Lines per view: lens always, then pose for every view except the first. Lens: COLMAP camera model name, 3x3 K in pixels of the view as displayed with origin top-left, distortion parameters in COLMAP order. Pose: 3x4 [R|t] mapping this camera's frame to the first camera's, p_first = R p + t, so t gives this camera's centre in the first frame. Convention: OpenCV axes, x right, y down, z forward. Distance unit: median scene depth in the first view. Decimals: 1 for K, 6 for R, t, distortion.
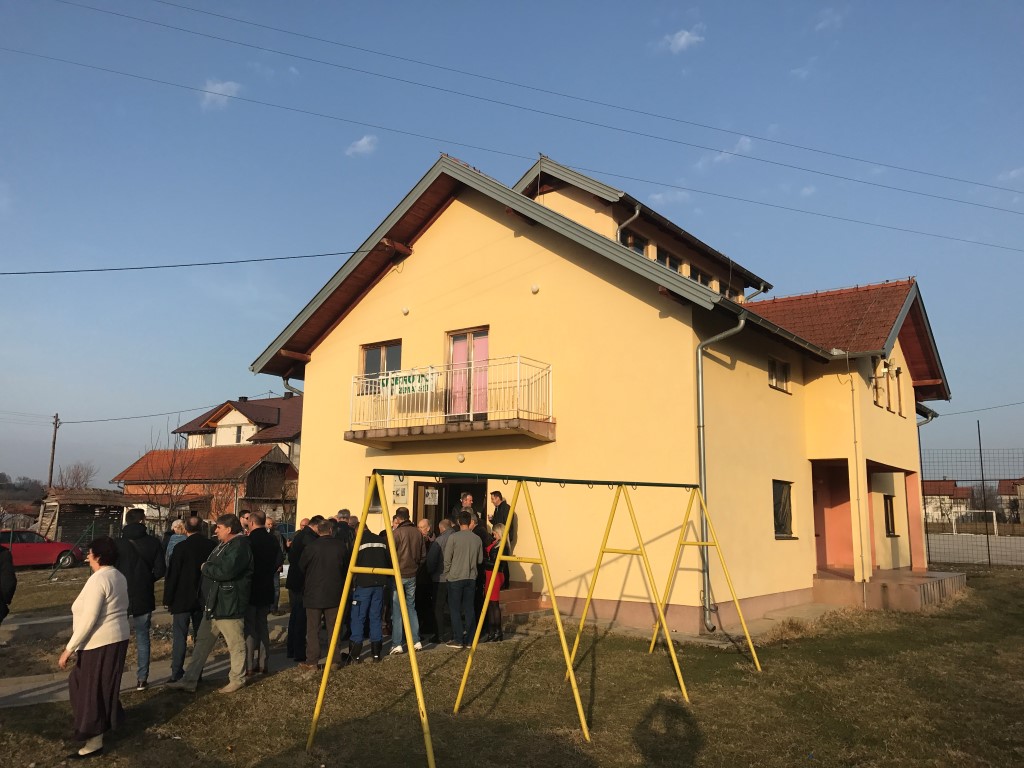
lens RADIAL K [[854.4, 0, 510.8], [0, 854.4, 388.3], [0, 0, 1]] dist [0.053031, -0.077688]
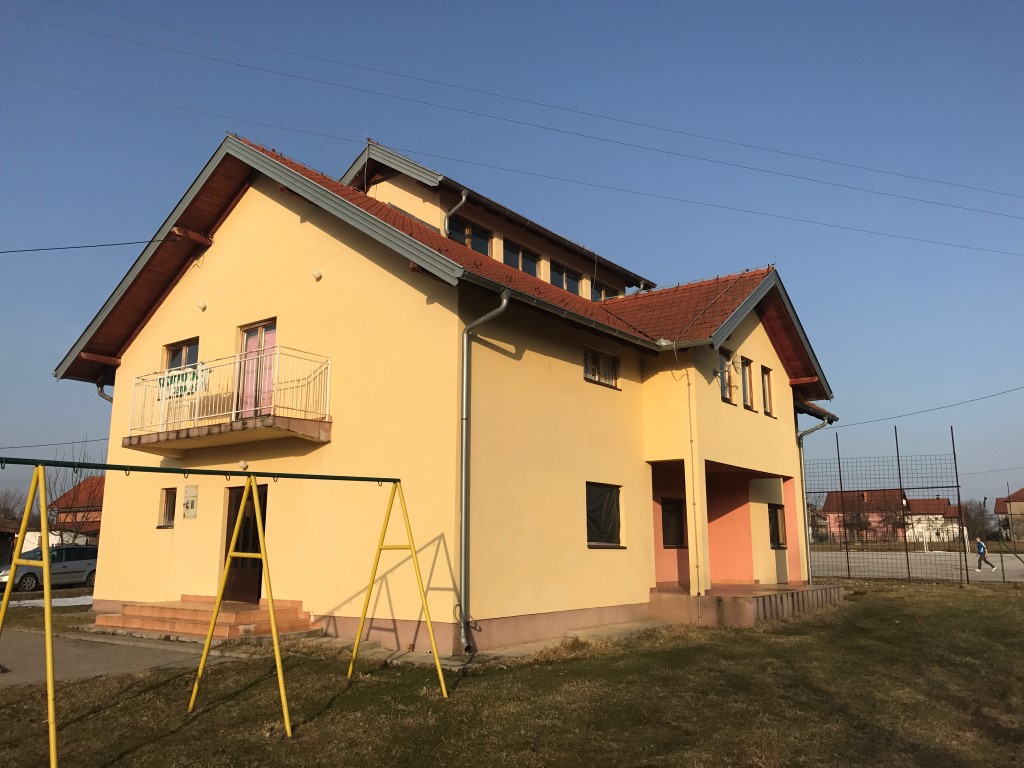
lens RADIAL K [[854.4, 0, 512.4], [0, 854.4, 384.4], [0, 0, 1]] dist [0.053031, -0.077688]
pose [[0.999866, -0.015574, -0.005037, 0.214946], [0.015386, 0.999250, -0.035531, 0.031470], [0.005586, 0.035448, 0.999356, 0.086716]]
